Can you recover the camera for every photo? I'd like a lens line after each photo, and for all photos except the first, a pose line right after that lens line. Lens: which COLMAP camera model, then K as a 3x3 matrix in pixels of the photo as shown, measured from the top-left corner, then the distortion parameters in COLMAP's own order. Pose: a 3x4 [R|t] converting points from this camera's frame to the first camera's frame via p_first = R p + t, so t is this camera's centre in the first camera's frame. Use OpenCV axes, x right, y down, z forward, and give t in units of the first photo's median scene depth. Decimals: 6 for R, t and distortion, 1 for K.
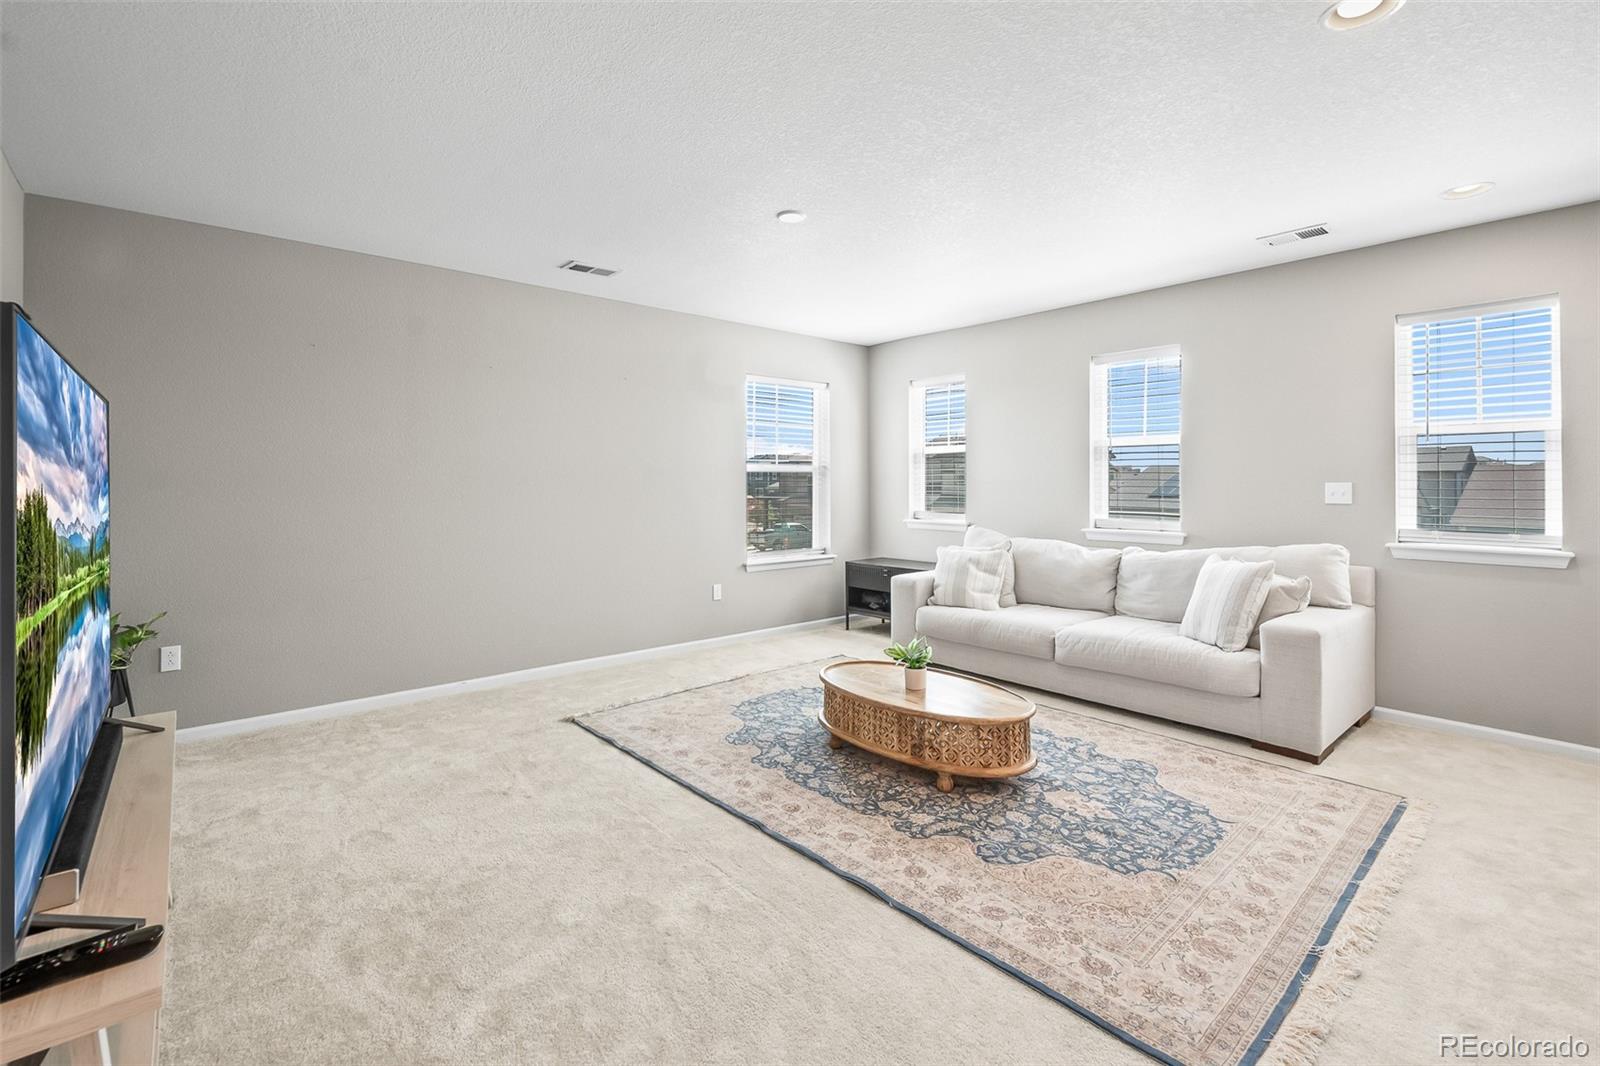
lens RADIAL K [[714.3, 0, 794.1], [0, 714.3, 477.1], [0, 0, 1]] dist [0.002363, 0.000193]
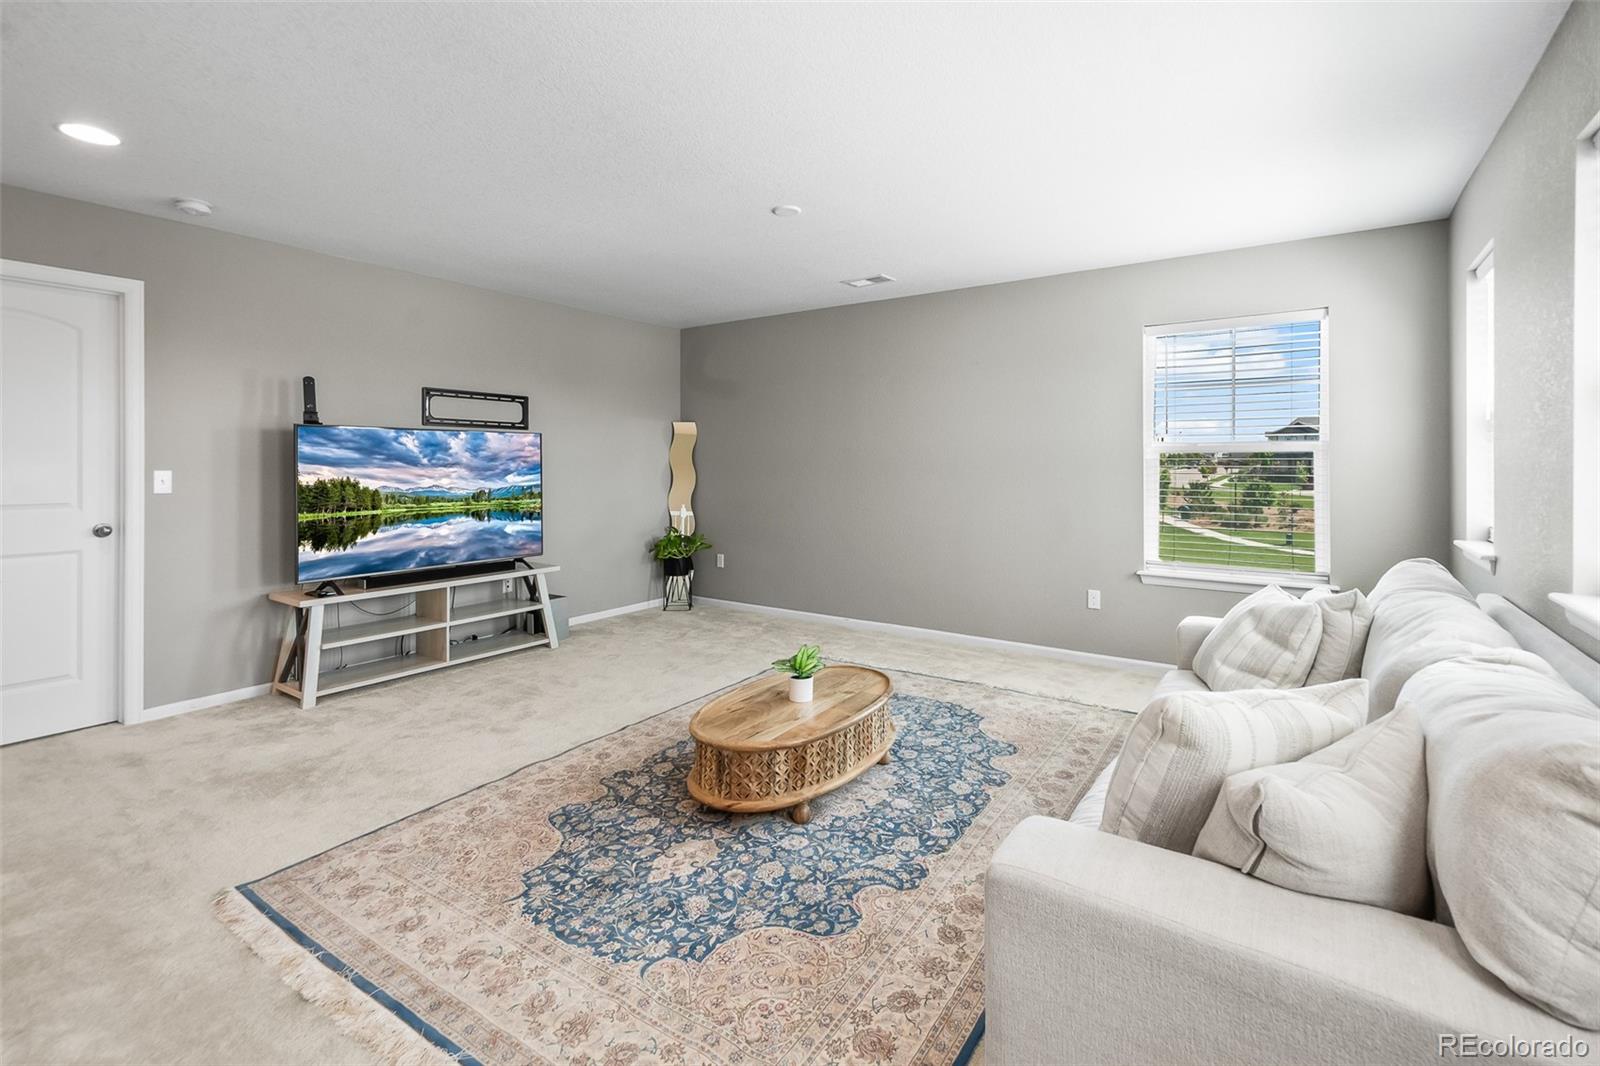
lens RADIAL K [[714.3, 0, 794.1], [0, 714.3, 477.1], [0, 0, 1]] dist [0.002363, 0.000193]
pose [[0.256109, 0.019972, -0.966442, 1.254356], [0.005898, 0.999736, 0.022223, -0.002891], [0.966630, -0.011392, 0.255923, 0.940979]]
